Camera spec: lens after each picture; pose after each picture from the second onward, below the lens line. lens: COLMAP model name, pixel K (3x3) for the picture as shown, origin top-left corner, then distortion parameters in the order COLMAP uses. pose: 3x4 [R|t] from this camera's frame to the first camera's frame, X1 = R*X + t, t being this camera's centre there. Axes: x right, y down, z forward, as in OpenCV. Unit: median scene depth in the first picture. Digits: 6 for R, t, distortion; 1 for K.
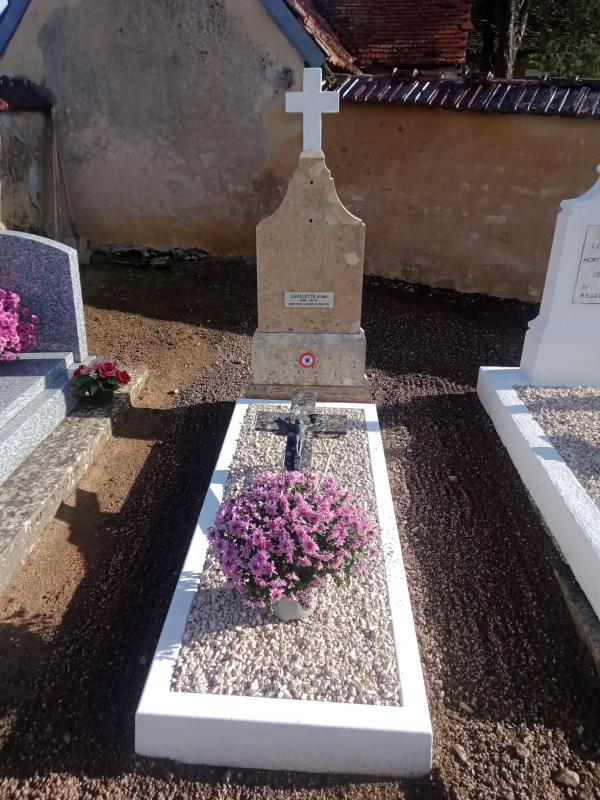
lens RADIAL K [[565.7, 0, 300.0], [0, 565.7, 400.0], [0, 0, 1]] dist [0.059355, -0.075103]
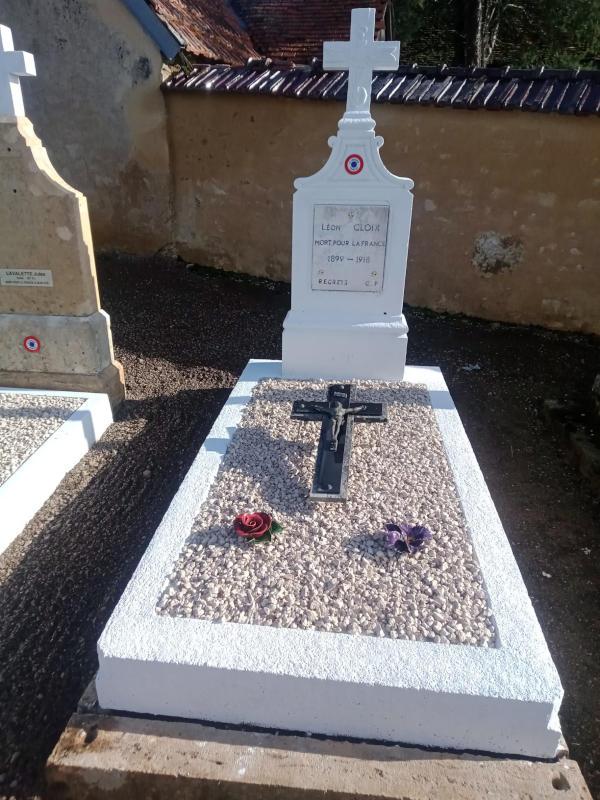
lens RADIAL K [[579.2, 0, 300.0], [0, 579.2, 400.0], [0, 0, 1]] dist [0.007950, -0.003503]
pose [[0.999638, 0.022805, -0.014264, 0.280052], [-0.023205, 0.999324, -0.028520, 0.022357], [0.013604, 0.028841, 0.999491, 0.040284]]
